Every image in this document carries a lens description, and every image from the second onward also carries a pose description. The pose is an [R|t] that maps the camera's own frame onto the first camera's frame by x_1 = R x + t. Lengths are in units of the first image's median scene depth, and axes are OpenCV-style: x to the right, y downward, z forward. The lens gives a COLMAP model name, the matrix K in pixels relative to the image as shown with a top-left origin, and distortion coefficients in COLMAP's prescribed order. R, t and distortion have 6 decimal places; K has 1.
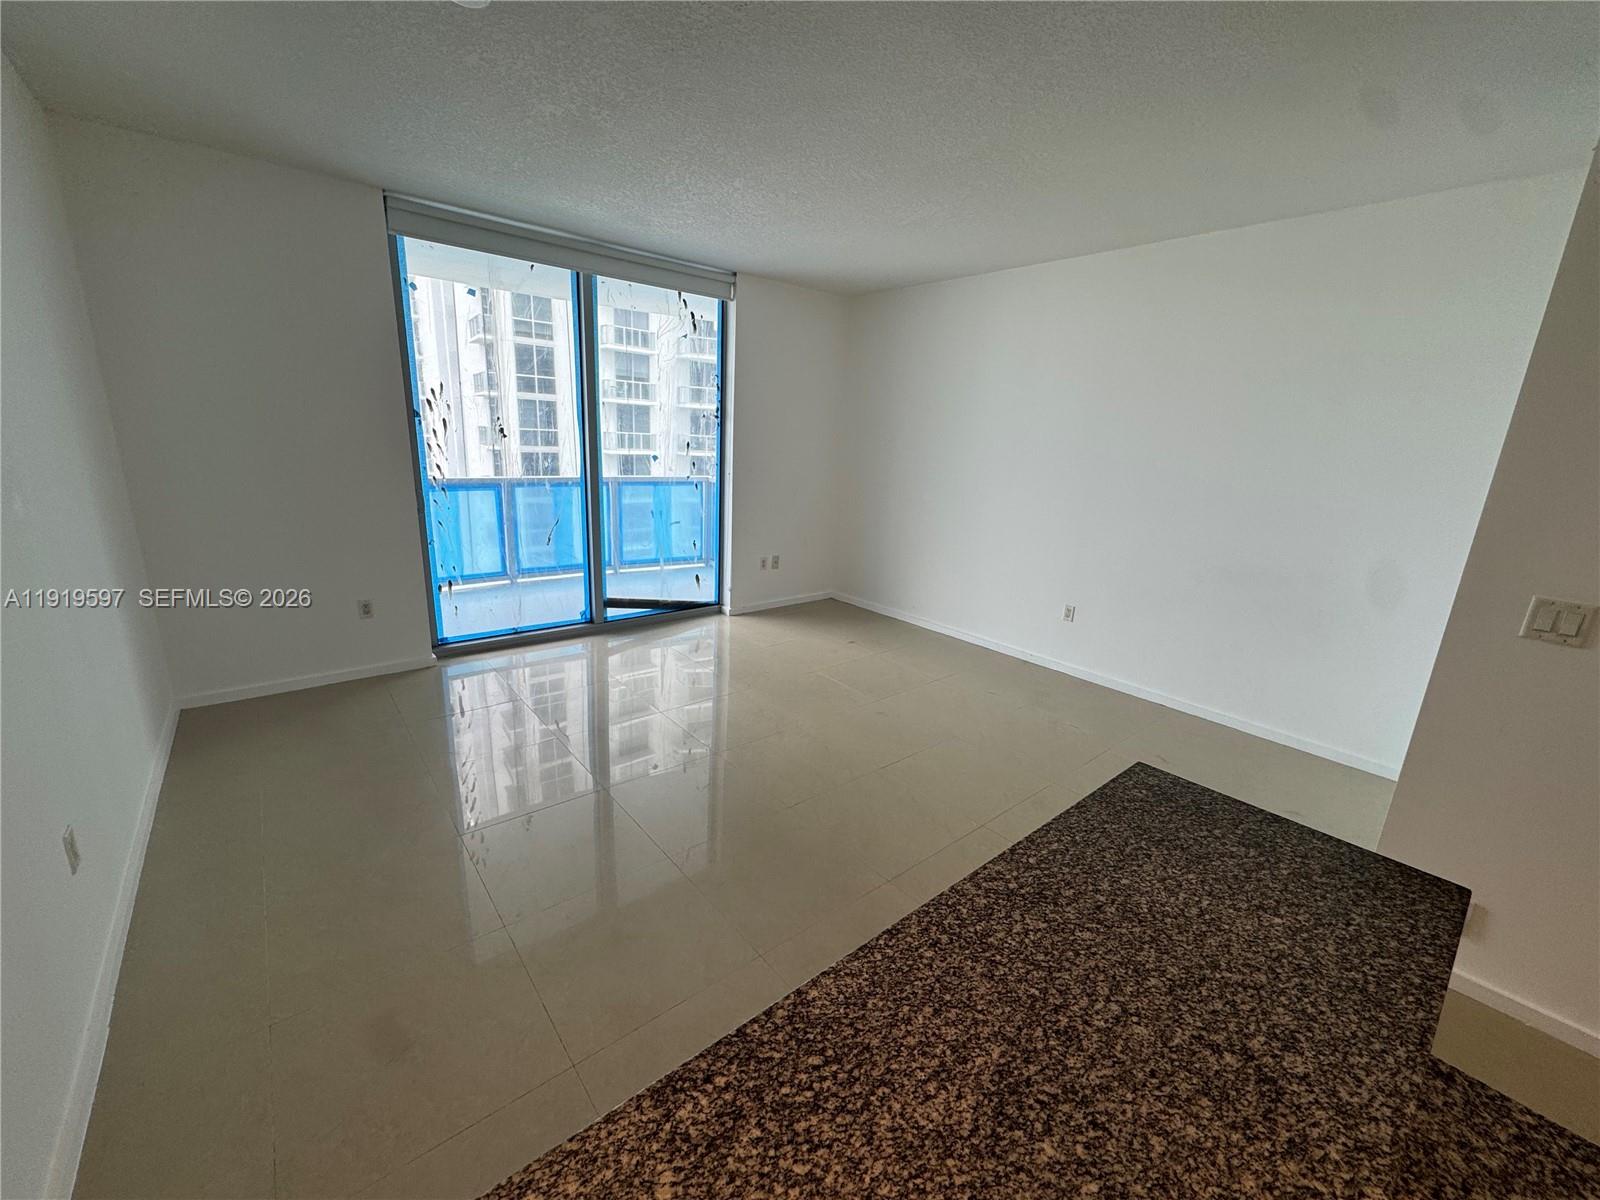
lens RADIAL K [[641.9, 0, 799.1], [0, 641.9, 601.2], [0, 0, 1]] dist [0.000123, -0.002054]
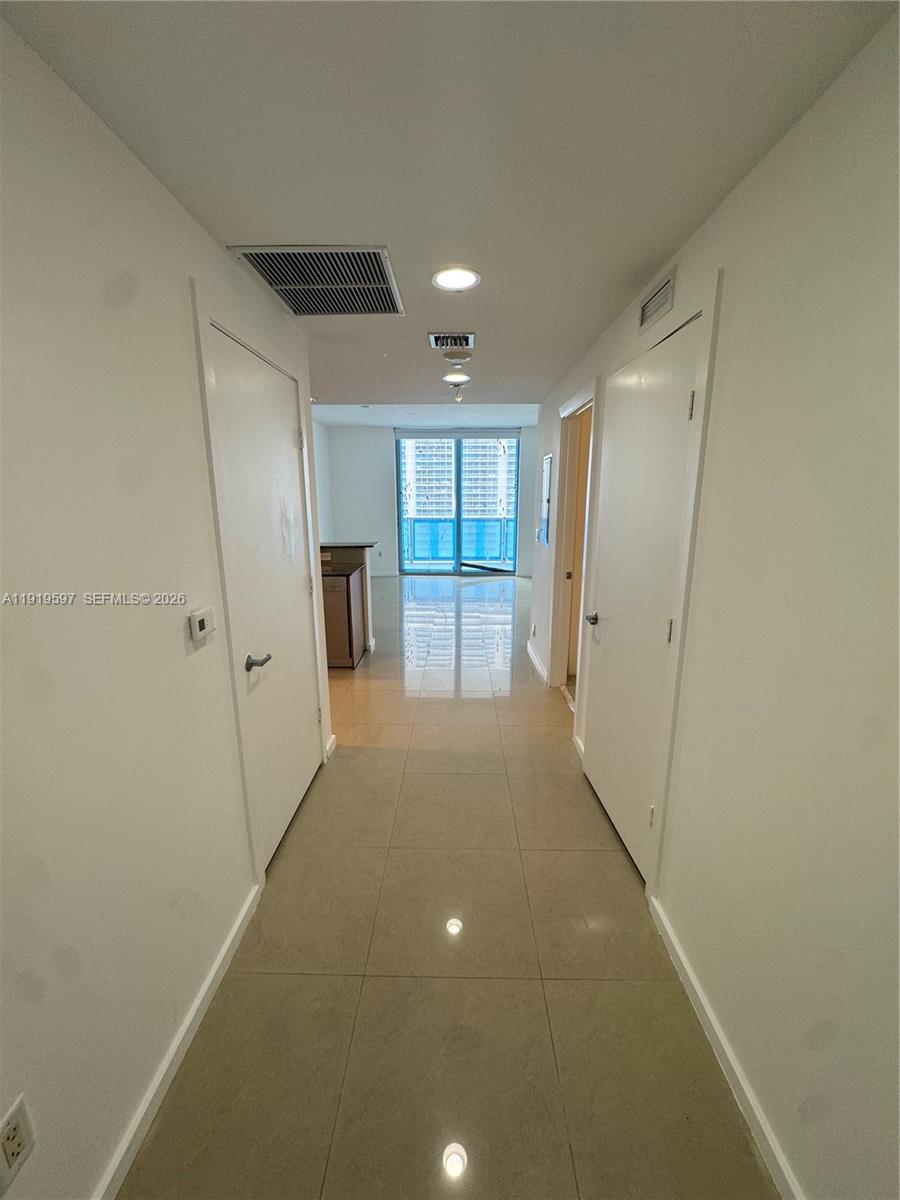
lens RADIAL K [[481.4, 0, 450.0], [0, 481.4, 600.0], [0, 0, 1]] dist [0.000123, -0.002054]
pose [[0.909730, 0.042752, -0.412994, 0.425539], [-0.063308, 0.997337, -0.036210, 0.206639], [0.410346, 0.059087, 0.910014, -0.696950]]
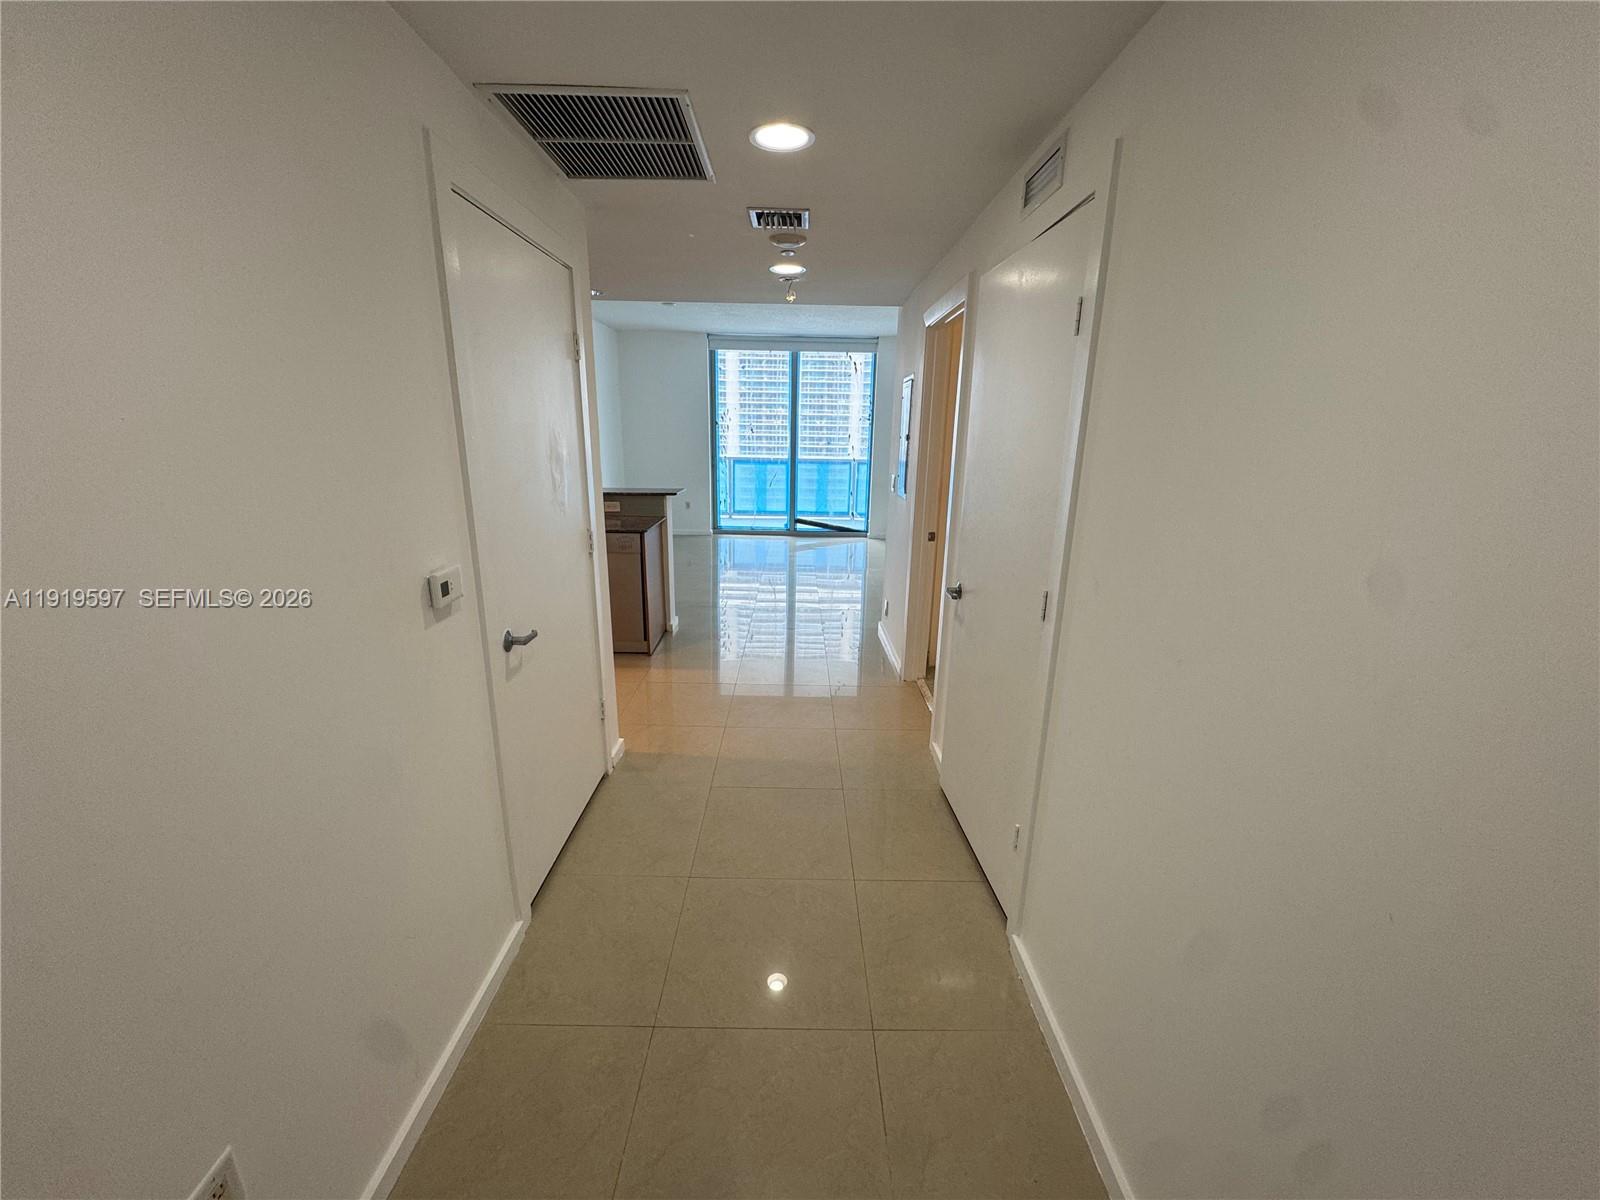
lens RADIAL K [[641.9, 0, 799.1], [0, 641.9, 601.2], [0, 0, 1]] dist [0.000123, -0.002054]
pose [[0.918597, 0.075674, -0.387884, 0.440853], [-0.077379, 0.996938, 0.011247, 0.210295], [0.387547, 0.019682, 0.921640, -0.706898]]
